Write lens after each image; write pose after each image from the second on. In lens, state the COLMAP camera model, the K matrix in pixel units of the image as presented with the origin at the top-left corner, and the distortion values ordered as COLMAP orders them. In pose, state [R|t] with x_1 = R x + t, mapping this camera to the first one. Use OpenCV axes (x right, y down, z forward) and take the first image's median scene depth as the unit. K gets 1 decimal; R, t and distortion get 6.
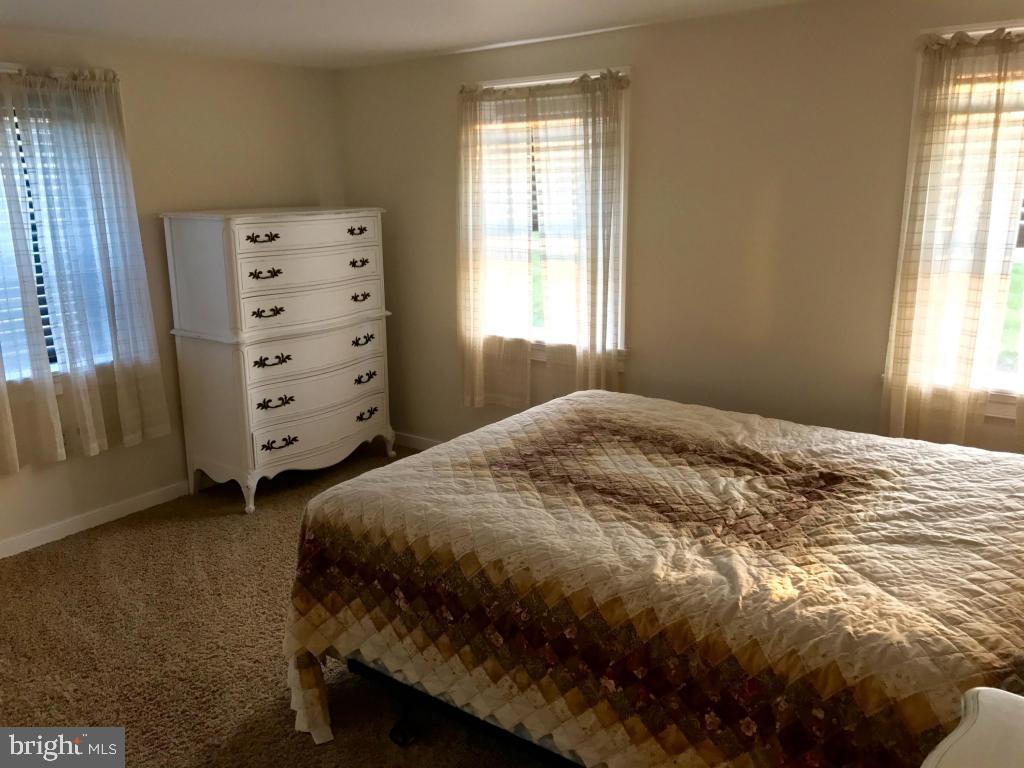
lens RADIAL K [[832.1, 0, 506.3], [0, 832.1, 385.3], [0, 0, 1]] dist [0.036512, -0.046943]
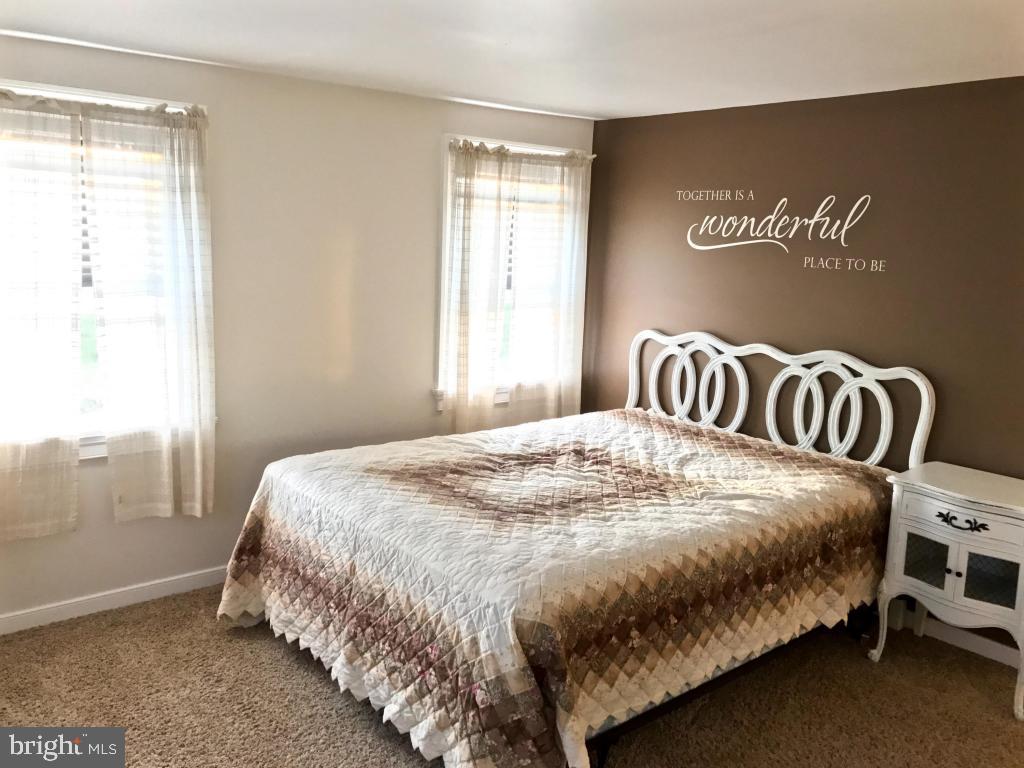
lens RADIAL K [[832.1, 0, 505.9], [0, 832.1, 384.2], [0, 0, 1]] dist [0.036512, -0.046943]
pose [[0.241396, -0.146534, 0.959300, -0.891592], [0.187115, 0.977012, 0.102154, -0.154894], [-0.952216, 0.154840, 0.263265, 0.649261]]
